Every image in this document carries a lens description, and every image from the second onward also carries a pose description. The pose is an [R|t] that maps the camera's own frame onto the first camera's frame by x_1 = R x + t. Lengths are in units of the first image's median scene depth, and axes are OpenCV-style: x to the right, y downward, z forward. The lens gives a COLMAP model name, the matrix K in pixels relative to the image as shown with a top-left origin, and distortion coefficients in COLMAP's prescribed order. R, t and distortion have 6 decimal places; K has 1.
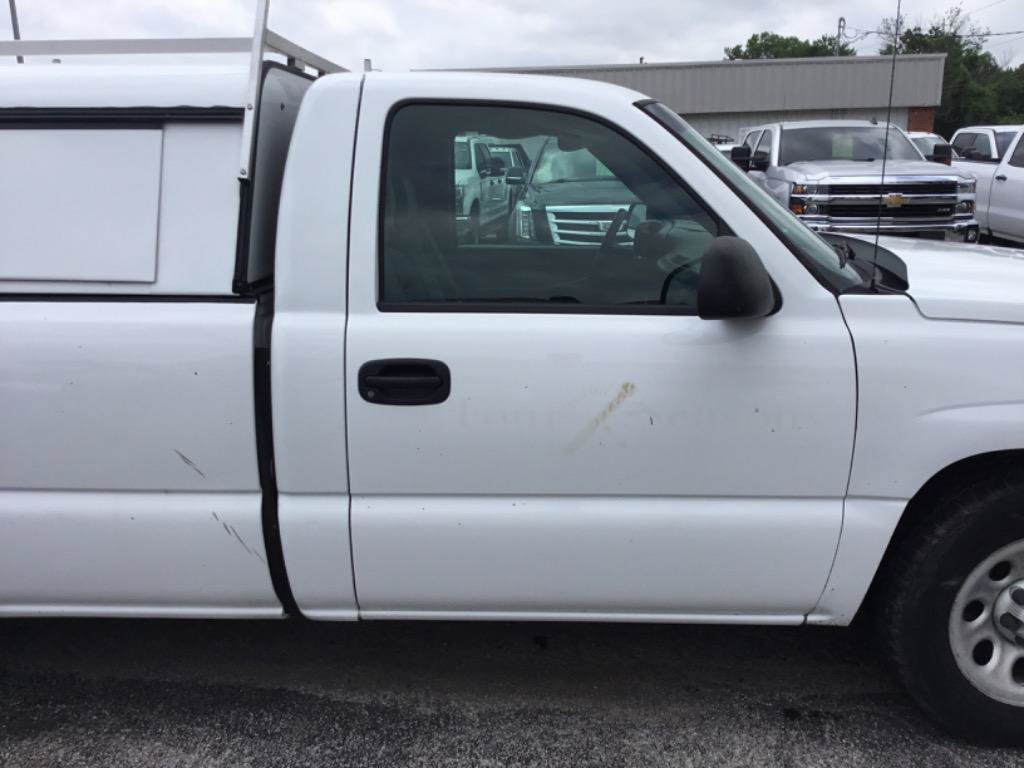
lens RADIAL K [[925.7, 0, 510.4], [0, 925.7, 388.8], [0, 0, 1]] dist [0.087665, -0.150133]
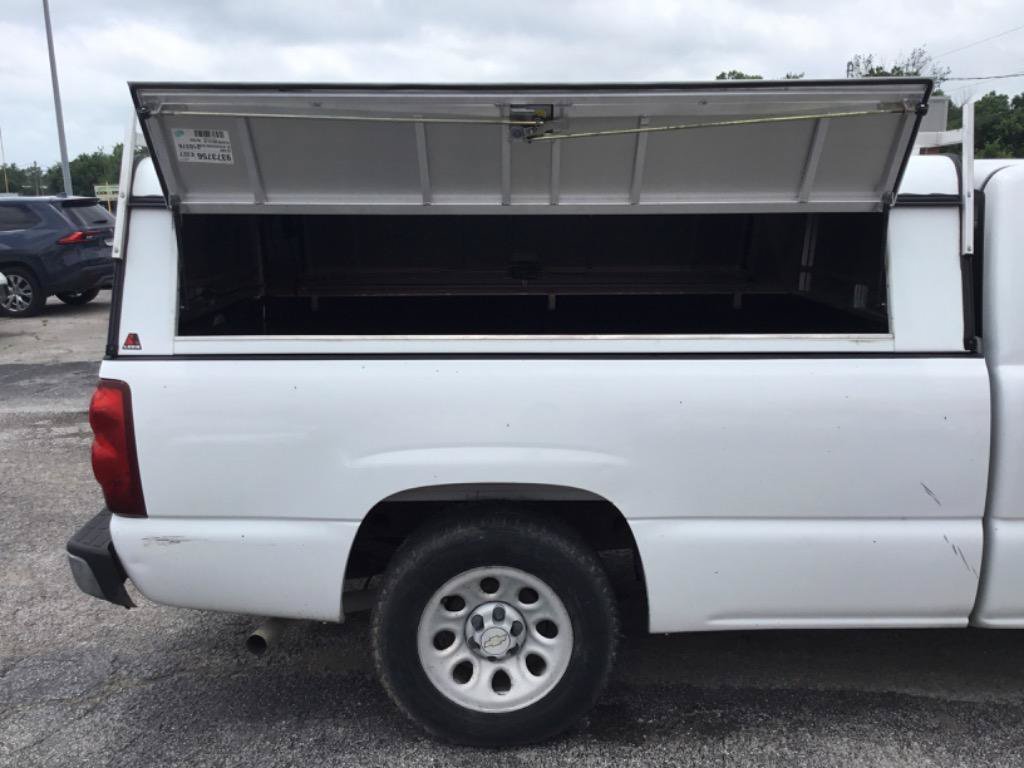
lens RADIAL K [[925.7, 0, 461.8], [0, 925.7, 372.3], [0, 0, 1]] dist [0.087665, -0.150133]
pose [[0.998906, -0.009928, 0.045699, -0.821133], [0.011941, 0.998961, -0.043982, -0.024020], [-0.045215, 0.044479, 0.997987, -0.133658]]
